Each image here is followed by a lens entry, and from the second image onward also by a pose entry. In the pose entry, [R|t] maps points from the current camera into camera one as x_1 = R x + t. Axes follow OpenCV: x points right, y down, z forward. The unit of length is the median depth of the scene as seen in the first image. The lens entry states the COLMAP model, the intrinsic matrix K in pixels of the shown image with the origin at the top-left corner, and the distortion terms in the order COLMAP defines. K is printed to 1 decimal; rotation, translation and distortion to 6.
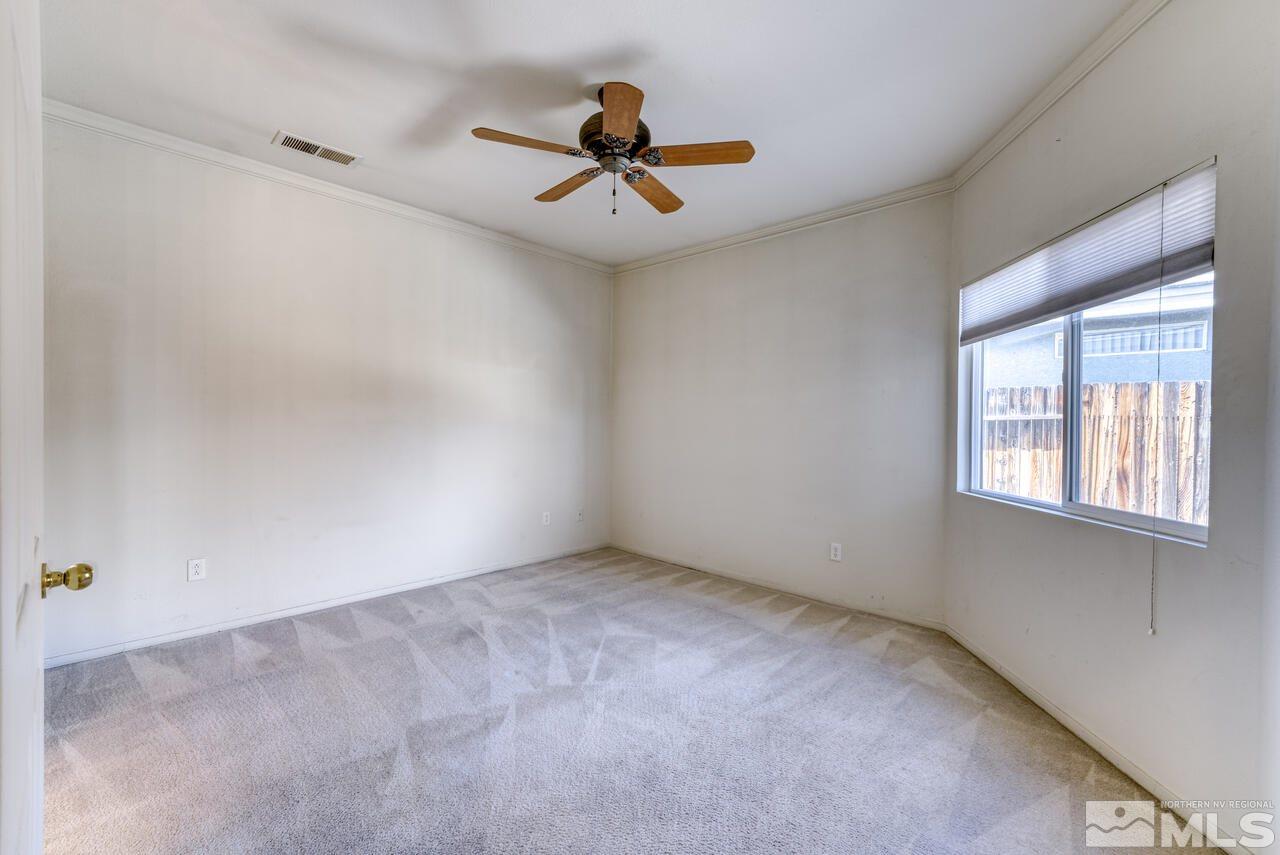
lens RADIAL K [[531.4, 0, 640.0], [0, 531.4, 427.5], [0, 0, 1]] dist [0.000024, -0.000076]
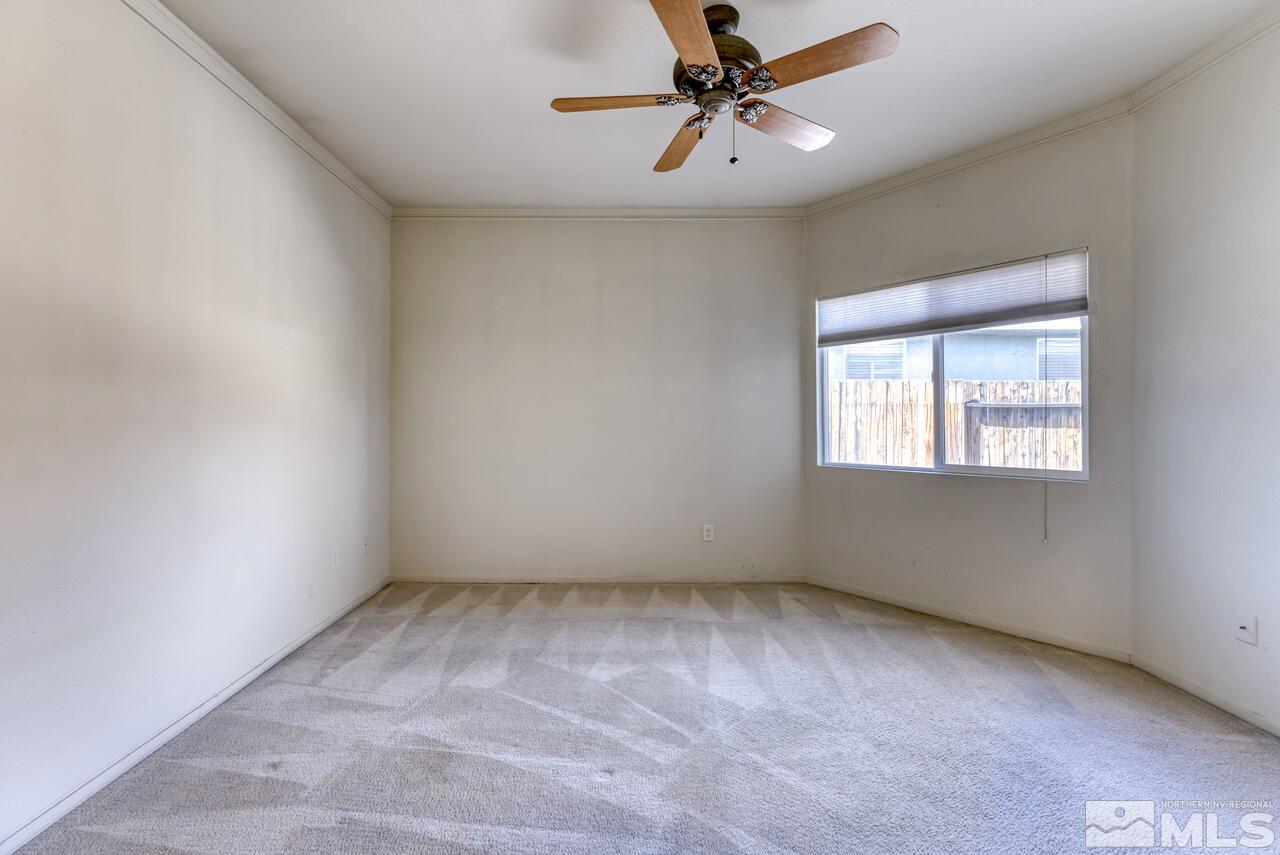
lens RADIAL K [[541.2, 0, 640.0], [0, 541.2, 420.3], [0, 0, 1]] dist [0.000892, 0.000083]
pose [[0.735372, -0.028049, 0.677083, -0.551168], [0.021568, 0.999606, 0.017986, -0.015936], [-0.677321, 0.001377, 0.735687, 0.356850]]
